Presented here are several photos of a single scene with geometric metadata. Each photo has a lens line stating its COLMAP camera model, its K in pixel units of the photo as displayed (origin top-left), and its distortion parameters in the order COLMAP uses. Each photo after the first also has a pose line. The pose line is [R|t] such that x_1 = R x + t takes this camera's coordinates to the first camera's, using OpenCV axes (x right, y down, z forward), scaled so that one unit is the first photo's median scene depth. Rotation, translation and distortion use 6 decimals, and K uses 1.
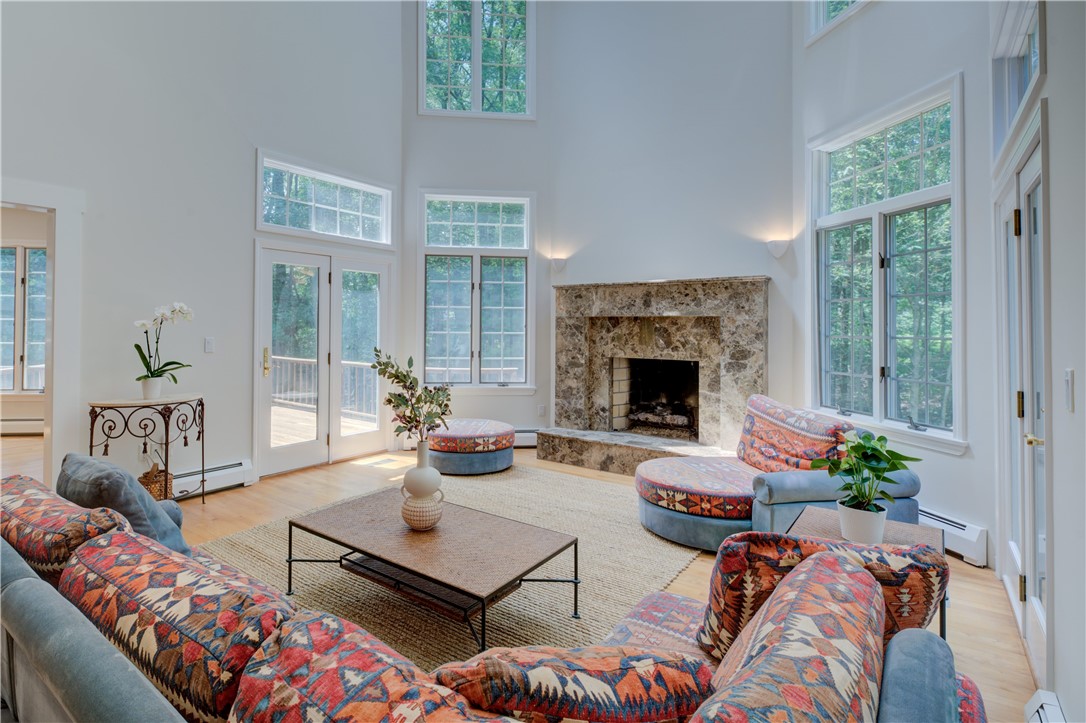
lens RADIAL K [[557.1, 0, 479.5], [0, 557.1, 321.5], [0, 0, 1]] dist [-0.005078, -0.000227]
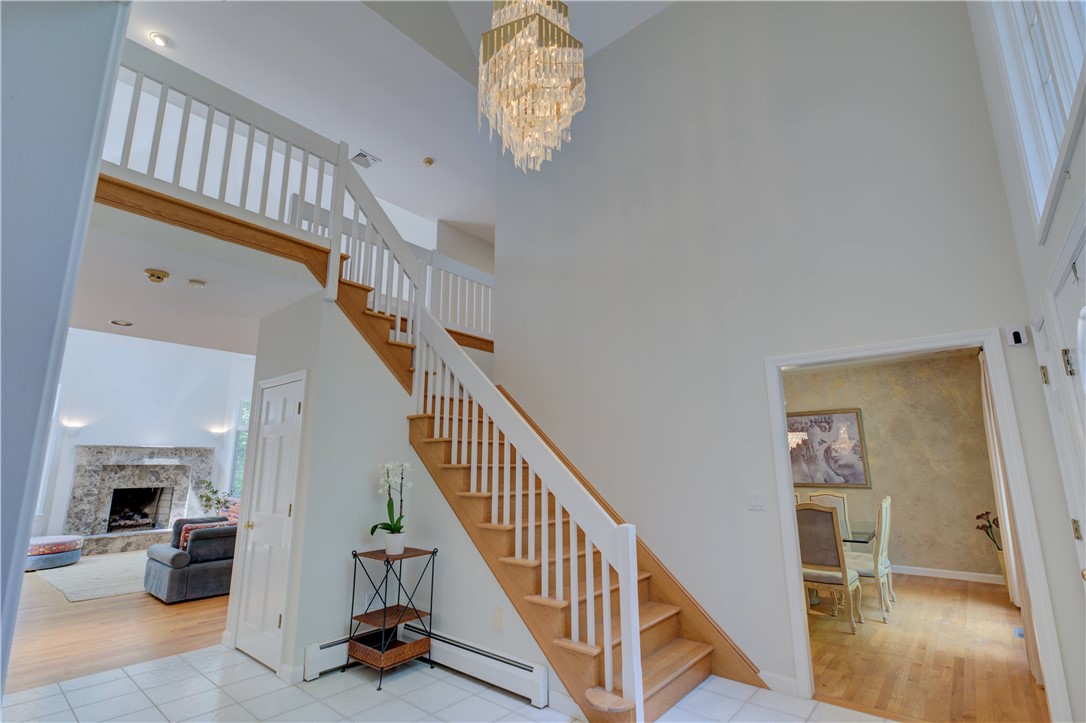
lens RADIAL K [[496.9, 0, 544.6], [0, 496.9, 362.7], [0, 0, 1]] dist [-0.003433, 0.000313]
pose [[0.012408, 0.197063, 0.980312, -1.385017], [-0.001309, 0.980390, -0.197062, -0.018548], [-0.999922, 0.001162, 0.012423, -0.371678]]
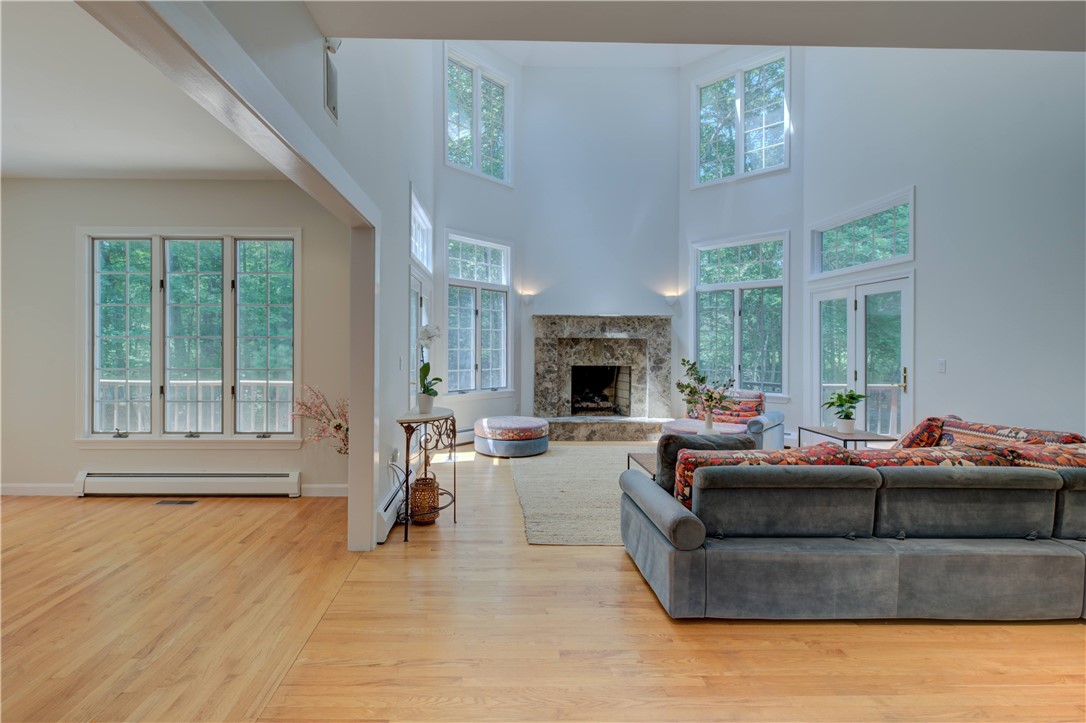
lens RADIAL K [[489.3, 0, 499.2], [0, 489.3, 348.2], [0, 0, 1]] dist [0.000347, -0.002011]
pose [[0.769768, -0.002684, 0.638318, -0.758749], [-0.007091, 0.999893, 0.012756, 0.003417], [-0.638285, -0.014346, 0.769667, 0.137972]]
